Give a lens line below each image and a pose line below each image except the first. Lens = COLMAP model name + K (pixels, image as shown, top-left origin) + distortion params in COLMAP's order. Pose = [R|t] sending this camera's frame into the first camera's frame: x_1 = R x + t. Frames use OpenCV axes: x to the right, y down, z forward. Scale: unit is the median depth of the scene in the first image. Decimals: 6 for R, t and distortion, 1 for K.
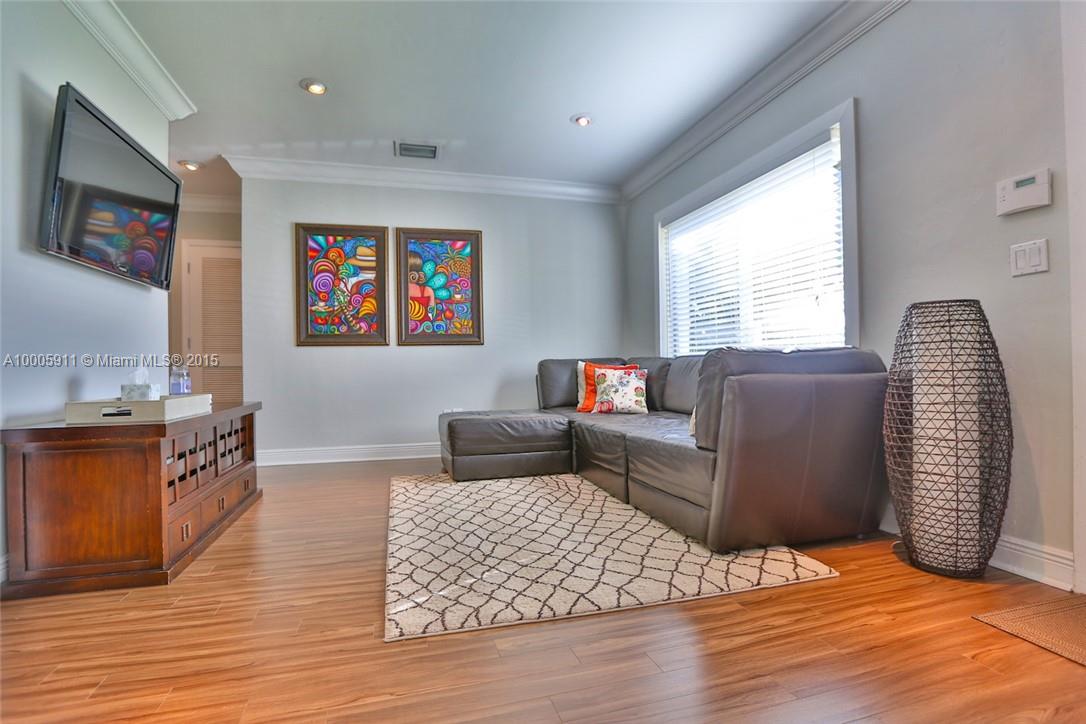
lens RADIAL K [[525.0, 0, 545.4], [0, 525.0, 360.4], [0, 0, 1]] dist [-0.050325, 0.011343]
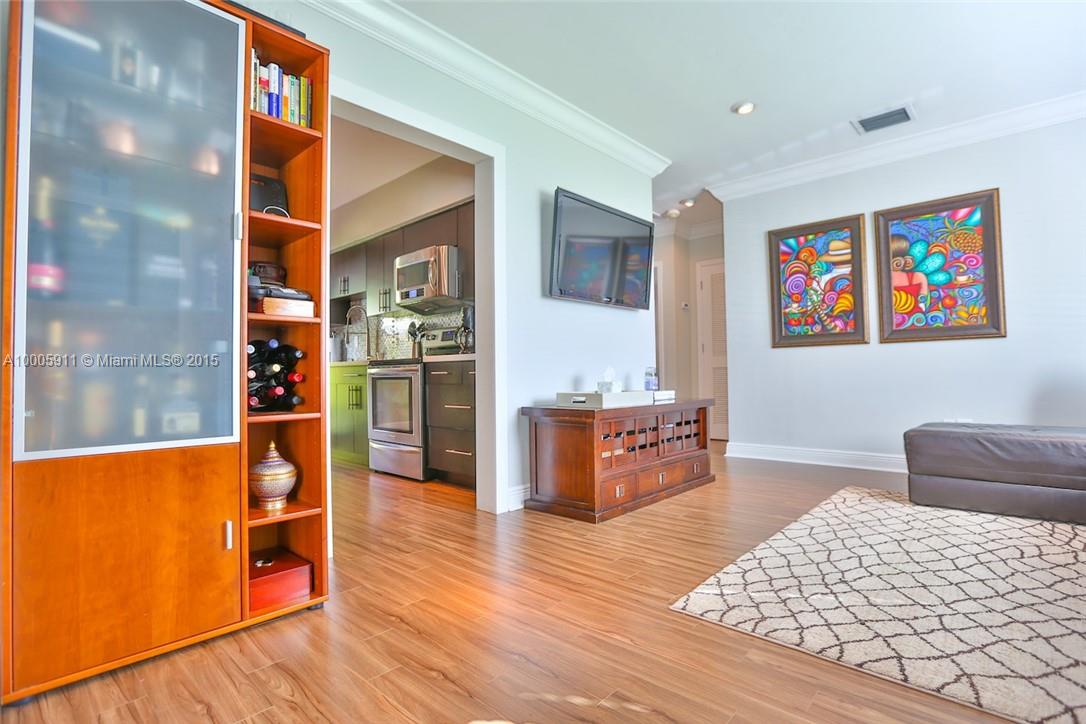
lens RADIAL K [[525.0, 0, 542.7], [0, 525.0, 364.7], [0, 0, 1]] dist [-0.050325, 0.011343]
pose [[0.515842, -0.007728, -0.856649, 0.305582], [0.016732, 0.999859, 0.001055, -0.003832], [0.856520, -0.014878, 0.515899, 0.093247]]
